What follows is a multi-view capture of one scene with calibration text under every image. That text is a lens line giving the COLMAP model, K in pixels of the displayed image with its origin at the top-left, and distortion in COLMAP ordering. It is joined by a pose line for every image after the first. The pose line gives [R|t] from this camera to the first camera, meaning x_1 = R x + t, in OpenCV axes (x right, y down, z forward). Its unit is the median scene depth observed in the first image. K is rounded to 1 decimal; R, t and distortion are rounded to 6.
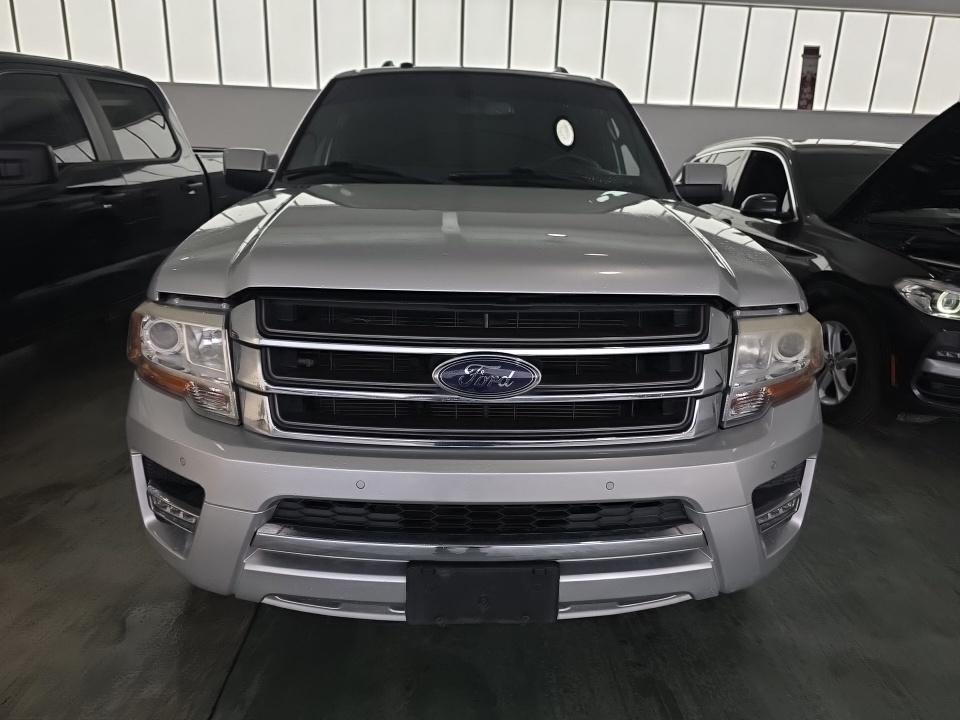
lens RADIAL K [[653.5, 0, 477.4], [0, 653.5, 360.4], [0, 0, 1]] dist [0.083376, -0.073661]
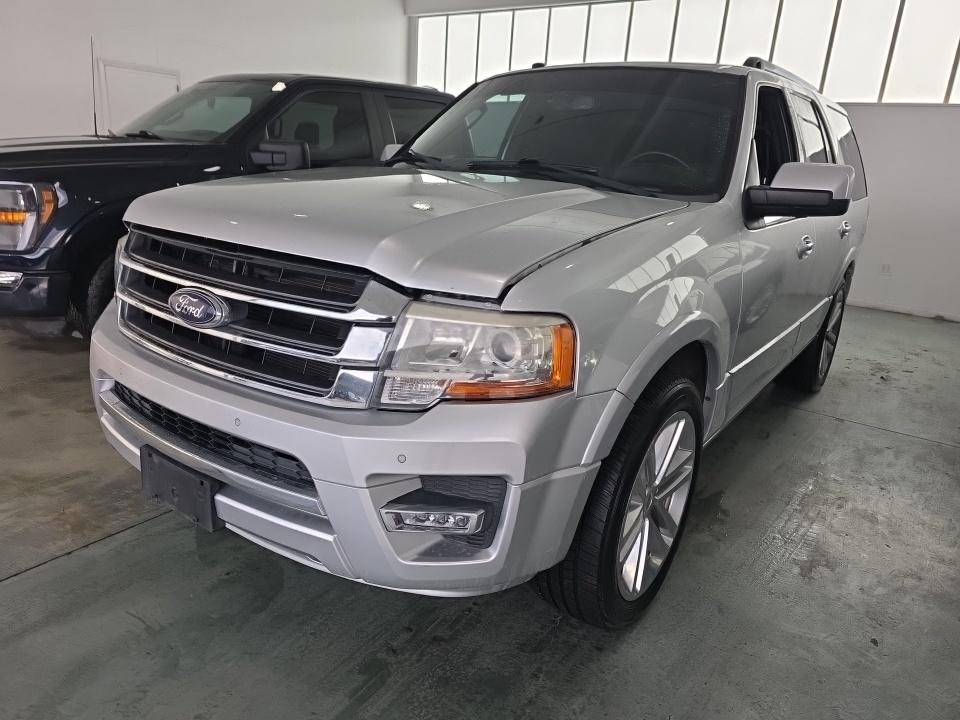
lens RADIAL K [[655.7, 0, 487.2], [0, 655.7, 357.7], [0, 0, 1]] dist [0.084330, -0.077572]
pose [[0.788644, 0.193239, -0.583694, 1.084590], [-0.212025, 0.976570, 0.036833, -0.040406], [0.577136, 0.094709, 0.811138, 0.313056]]
